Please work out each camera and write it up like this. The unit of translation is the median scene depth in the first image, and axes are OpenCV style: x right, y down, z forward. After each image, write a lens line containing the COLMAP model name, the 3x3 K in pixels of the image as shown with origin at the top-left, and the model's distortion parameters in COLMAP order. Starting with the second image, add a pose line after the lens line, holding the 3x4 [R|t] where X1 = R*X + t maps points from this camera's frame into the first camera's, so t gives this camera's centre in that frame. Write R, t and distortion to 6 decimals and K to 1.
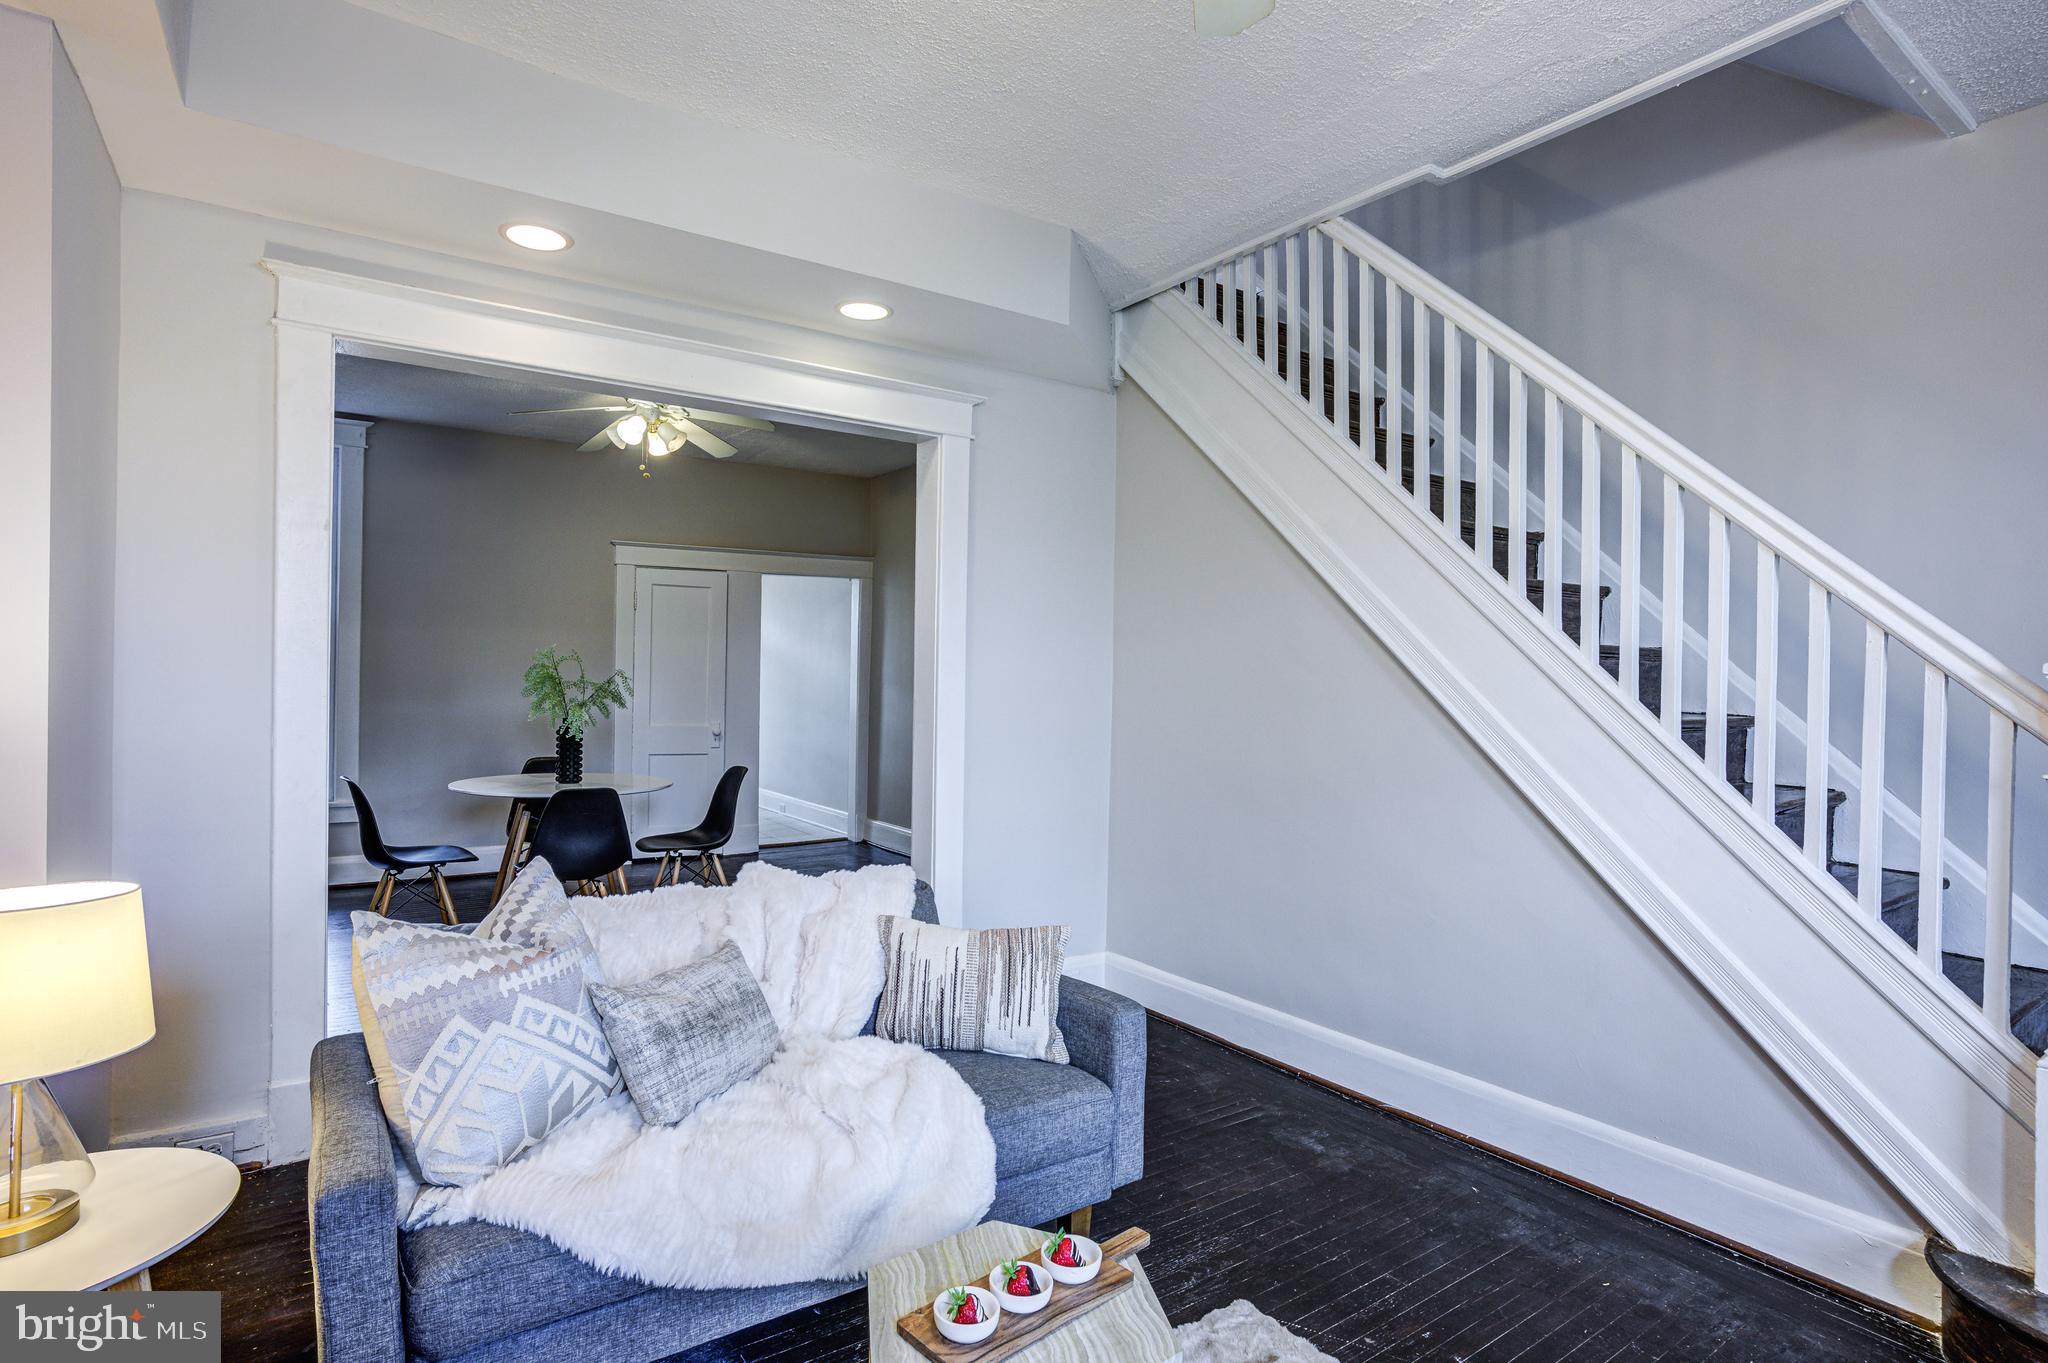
lens RADIAL K [[1004.5, 0, 1027.8], [0, 1004.5, 685.1], [0, 0, 1]] dist [-0.064899, 0.036797]
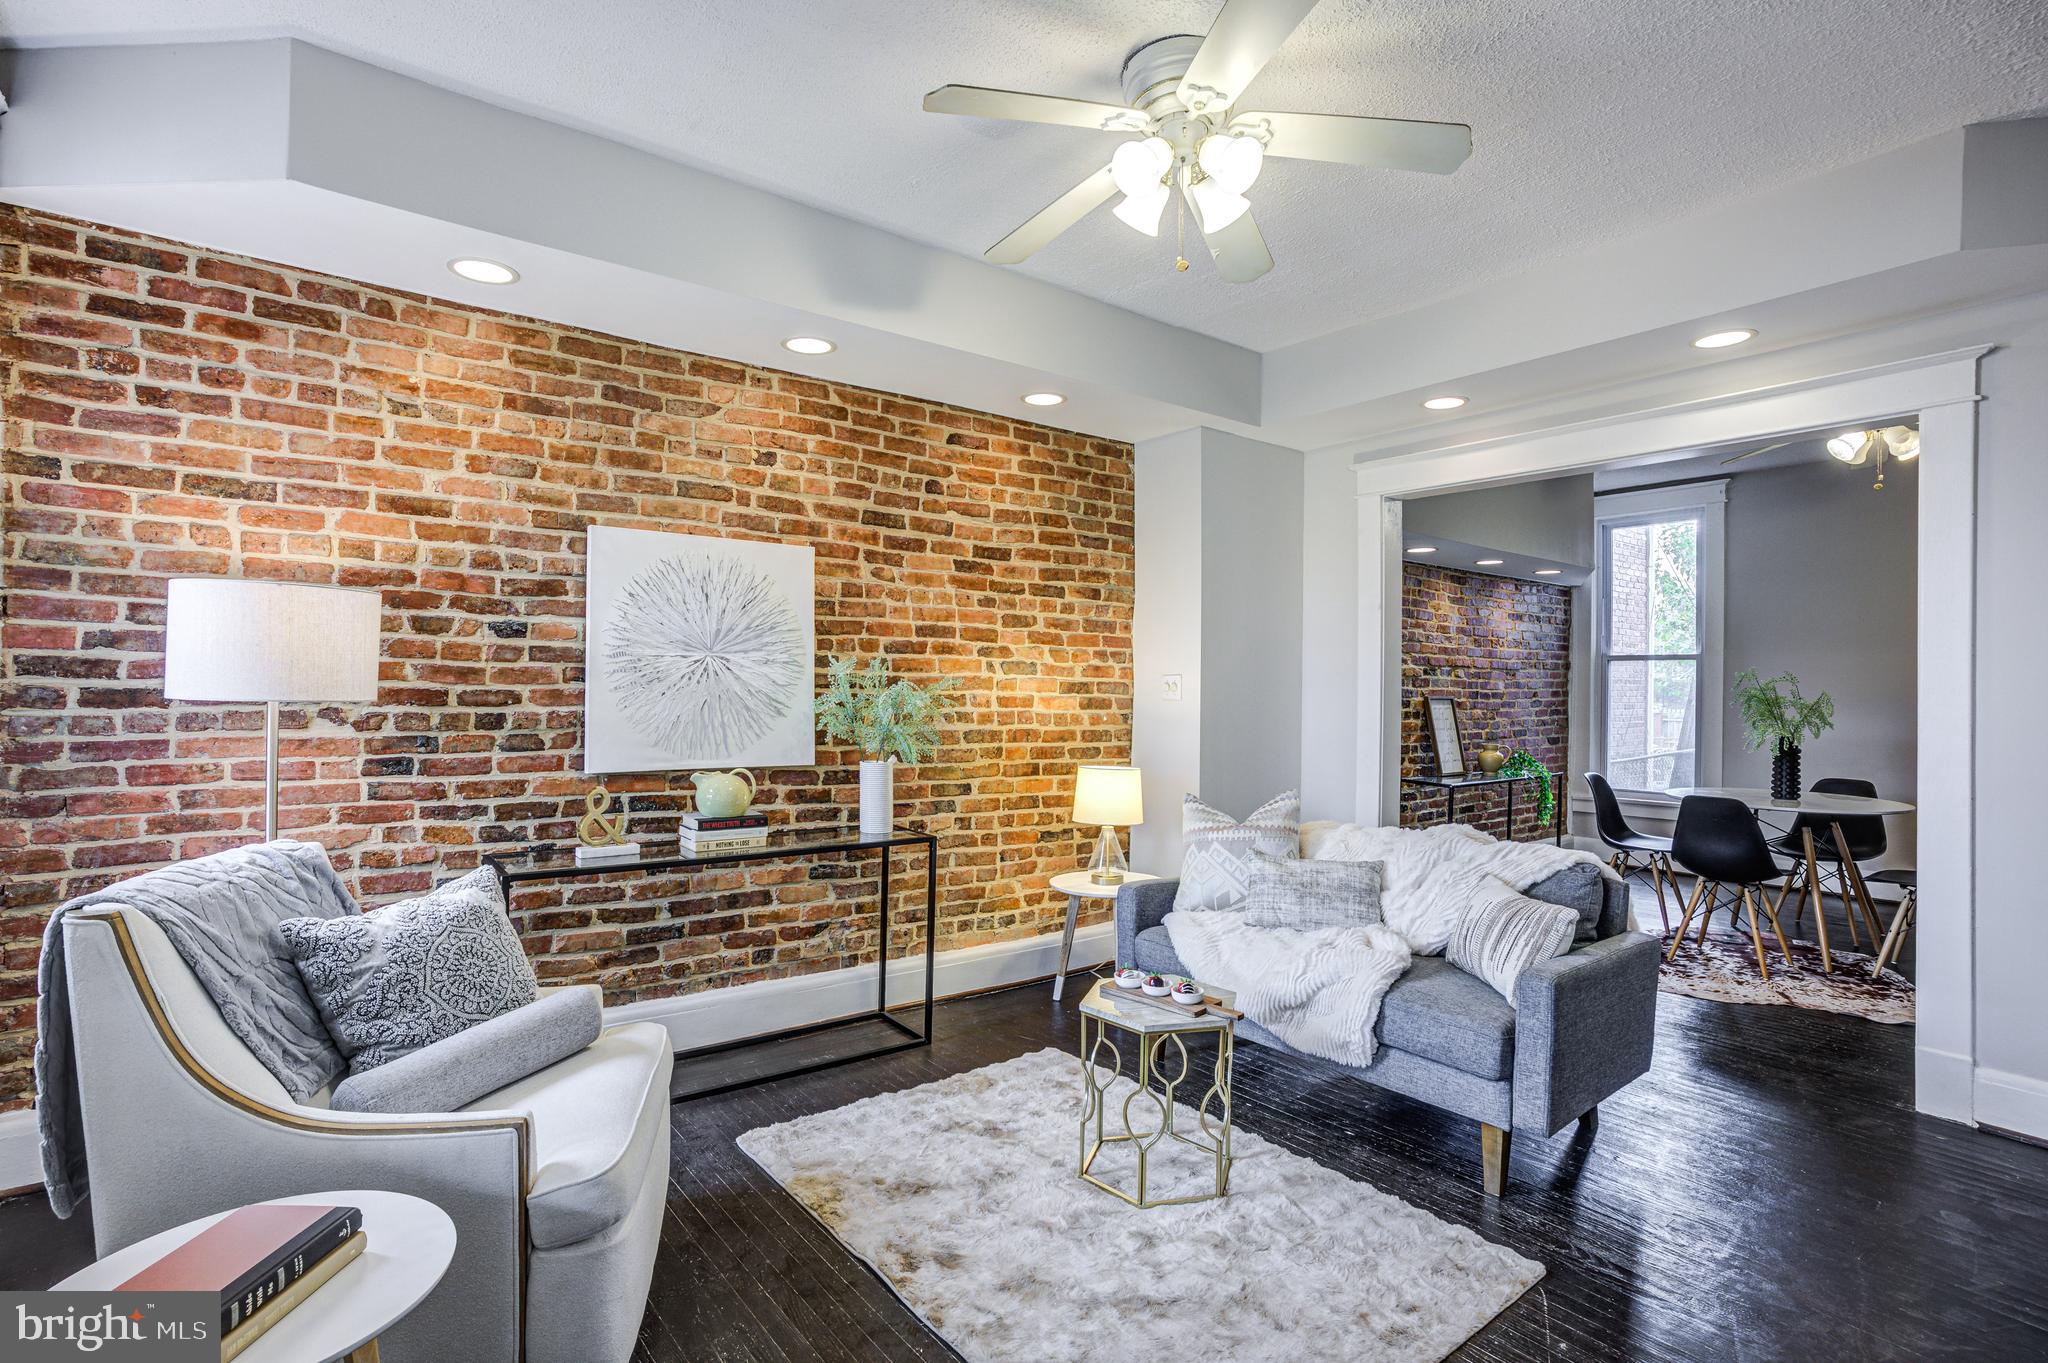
lens RADIAL K [[1004.5, 0, 993.3], [0, 1004.5, 682.7], [0, 0, 1]] dist [-0.064899, 0.036797]
pose [[0.041060, -0.018031, -0.998994, 1.276971], [-0.008011, 0.999799, -0.018374, 0.007885], [0.999125, 0.008758, 0.040907, 0.326010]]
